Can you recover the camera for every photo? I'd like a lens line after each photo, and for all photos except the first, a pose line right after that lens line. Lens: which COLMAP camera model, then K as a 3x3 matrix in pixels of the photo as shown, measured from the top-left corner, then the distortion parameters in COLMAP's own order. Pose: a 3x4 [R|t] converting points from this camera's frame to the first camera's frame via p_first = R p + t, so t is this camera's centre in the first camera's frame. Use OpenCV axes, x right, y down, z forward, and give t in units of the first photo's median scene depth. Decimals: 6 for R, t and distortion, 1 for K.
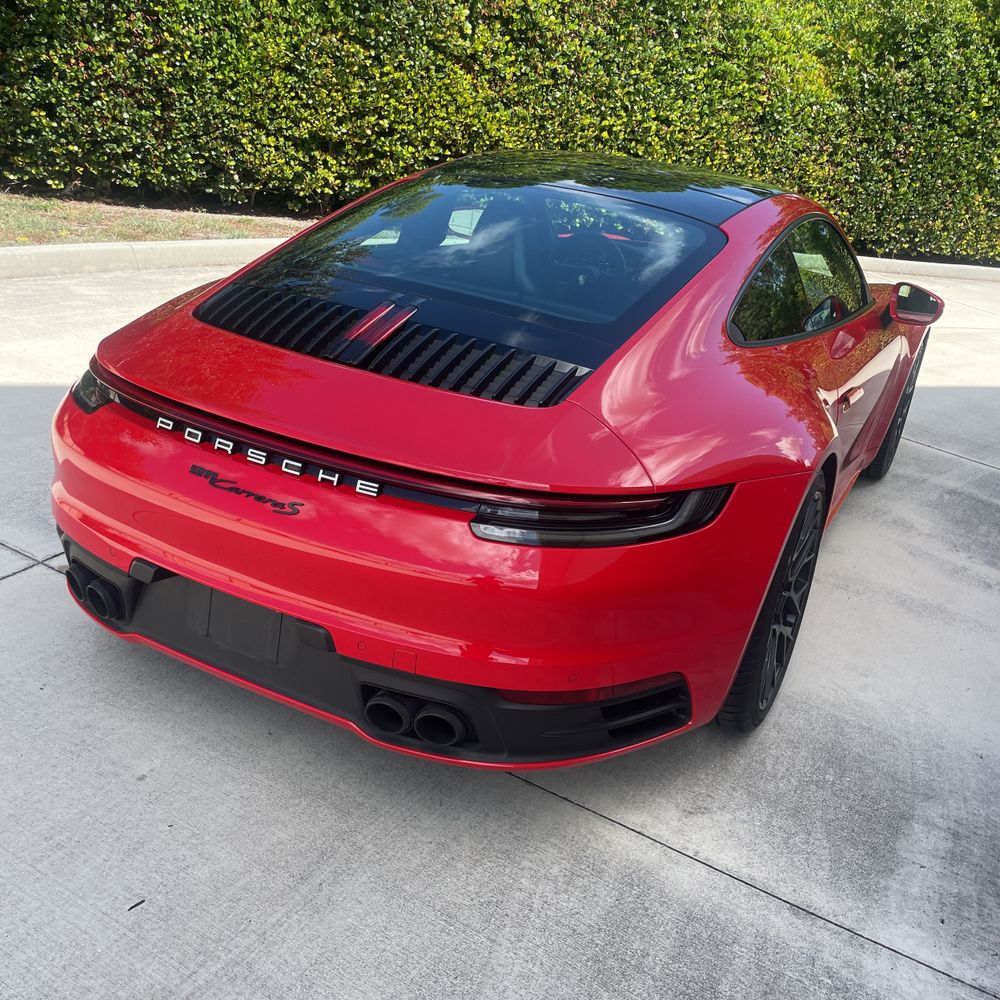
lens RADIAL K [[1022.9, 0, 500.0], [0, 1022.9, 500.0], [0, 0, 1]] dist [0.099348, -0.130556]
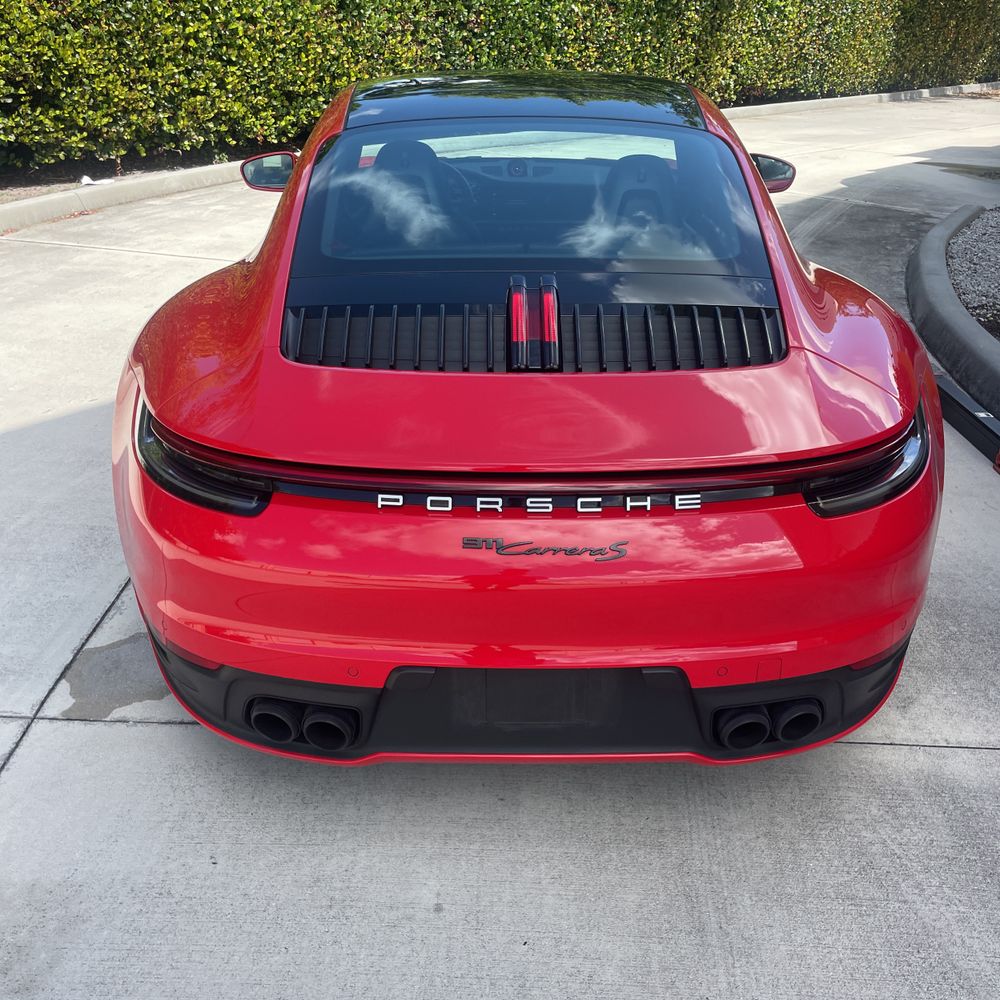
lens RADIAL K [[1046.1, 0, 500.0], [0, 1046.1, 500.0], [0, 0, 1]] dist [0.101773, -0.150418]
pose [[0.882005, -0.299137, 0.364122, -0.124806], [0.266128, 0.953864, 0.138992, -0.037740], [-0.388901, -0.025689, 0.920921, 0.047174]]
